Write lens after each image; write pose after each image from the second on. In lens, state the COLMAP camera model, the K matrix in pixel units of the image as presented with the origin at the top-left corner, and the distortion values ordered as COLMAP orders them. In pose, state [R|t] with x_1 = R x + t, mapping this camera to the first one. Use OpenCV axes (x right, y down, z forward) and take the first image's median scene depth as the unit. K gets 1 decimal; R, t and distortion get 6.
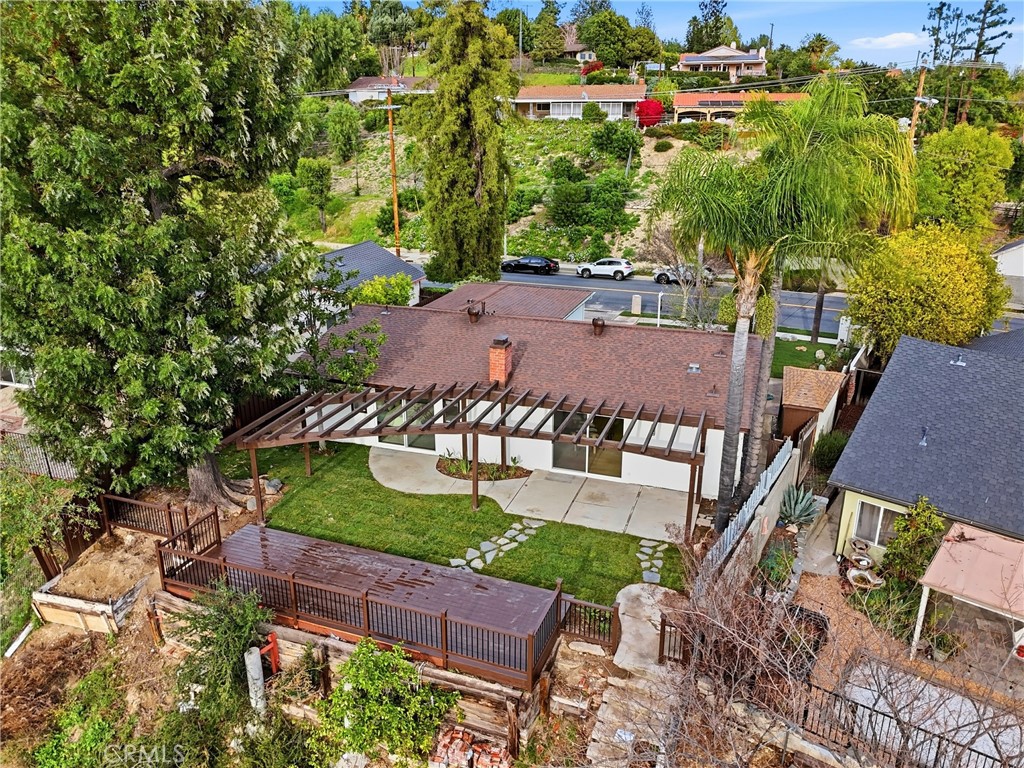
lens RADIAL K [[754.4, 0, 516.4], [0, 754.4, 382.5], [0, 0, 1]] dist [0.064552, -0.054599]
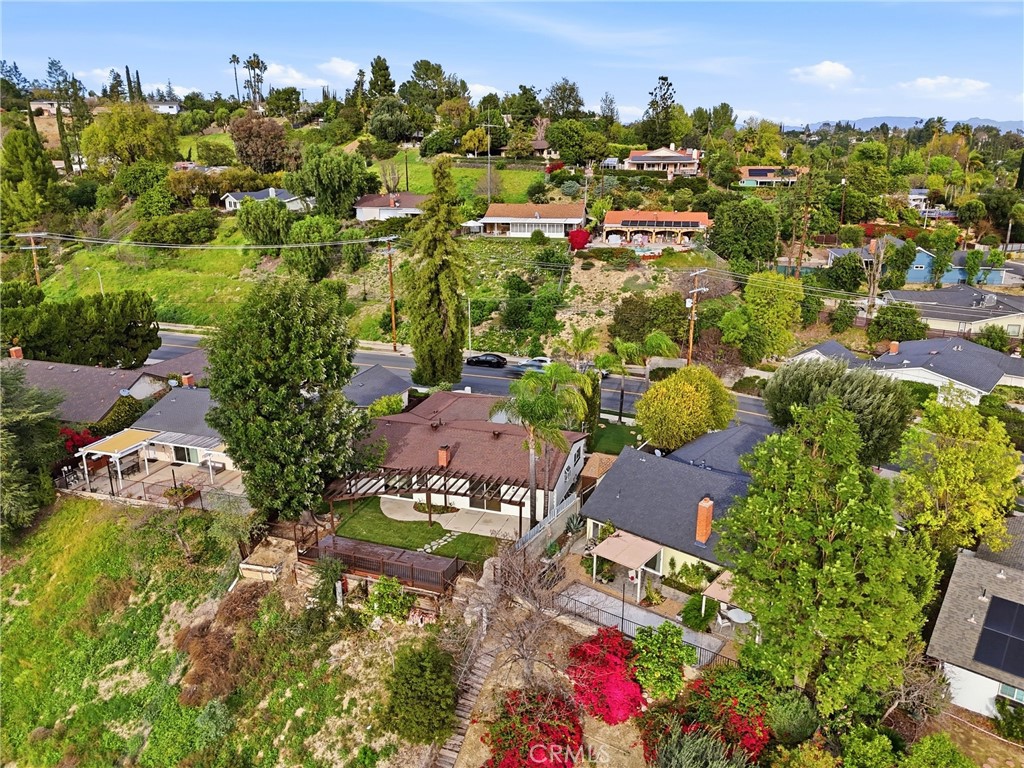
lens RADIAL K [[754.4, 0, 516.4], [0, 754.4, 382.5], [0, 0, 1]] dist [0.064552, -0.054599]
pose [[0.999971, -0.005904, 0.004838, 0.171800], [0.006070, 0.999366, -0.035090, -0.158620], [-0.004628, 0.035118, 0.999372, -1.103678]]
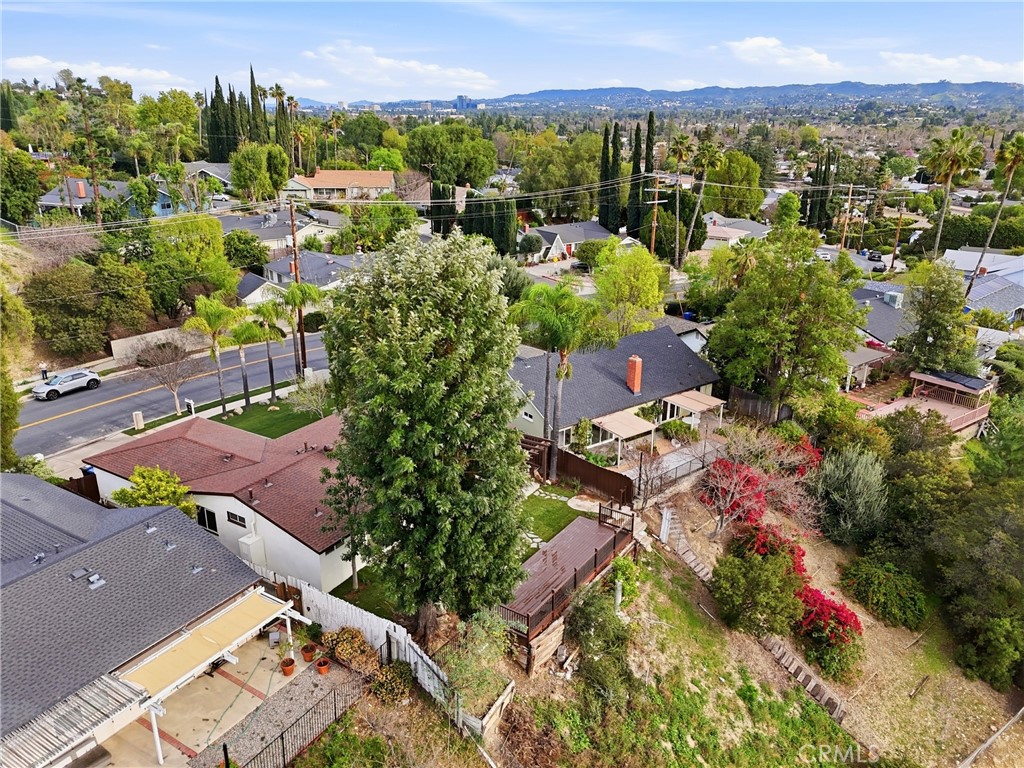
lens RADIAL K [[754.4, 0, 516.4], [0, 754.4, 382.5], [0, 0, 1]] dist [0.064552, -0.054599]
pose [[0.226668, -0.335655, 0.914307, -1.363701], [0.315111, 0.913525, 0.257248, -0.514112], [-0.921589, 0.229798, 0.312836, 0.291293]]
